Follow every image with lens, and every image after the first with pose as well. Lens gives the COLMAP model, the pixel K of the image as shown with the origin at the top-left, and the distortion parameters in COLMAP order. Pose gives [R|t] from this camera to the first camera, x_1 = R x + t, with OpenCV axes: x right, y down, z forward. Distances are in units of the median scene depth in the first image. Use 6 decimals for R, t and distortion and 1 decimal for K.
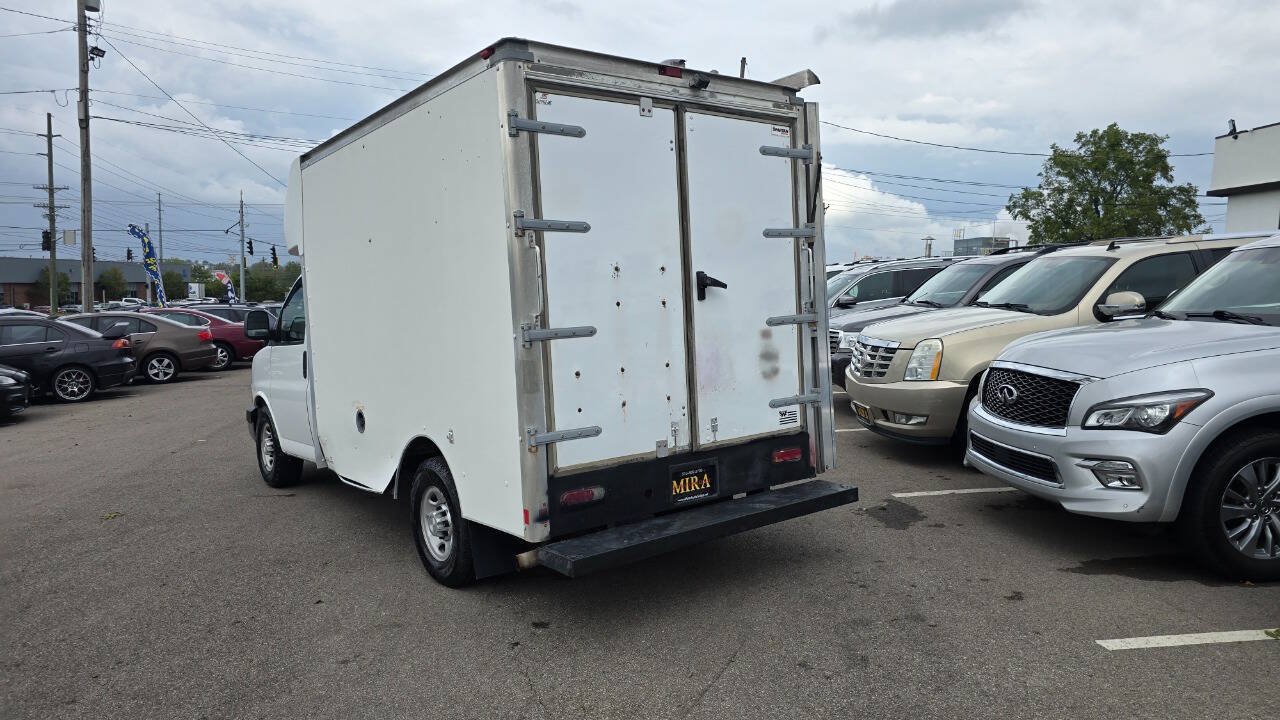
lens RADIAL K [[894.2, 0, 586.7], [0, 894.2, 359.3], [0, 0, 1]] dist [0.058909, -0.052203]
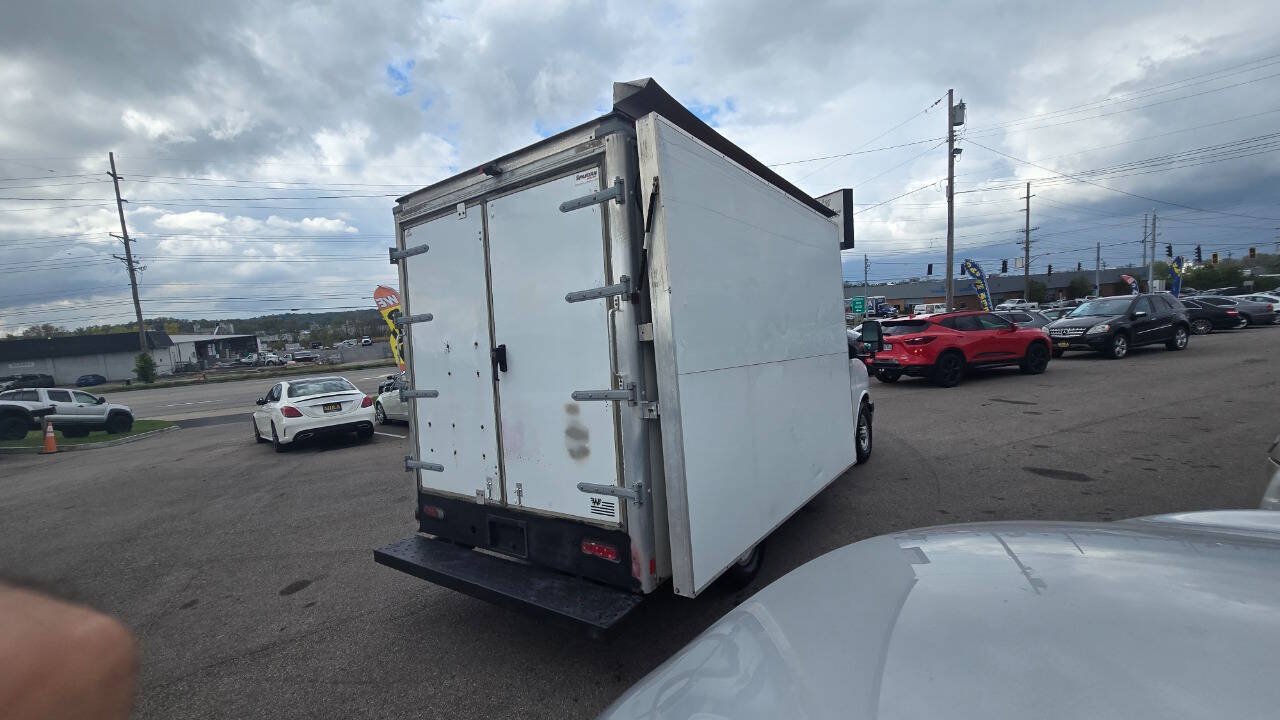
lens RADIAL K [[524.4, 0, 662.8], [0, 524.4, 354.9], [0, 0, 1]] dist [0.001027, -0.000042]
pose [[0.304008, 0.042562, -0.951718, 0.729307], [0.000186, 0.998999, 0.044736, -0.106458], [0.952669, -0.013777, 0.303696, 0.922810]]
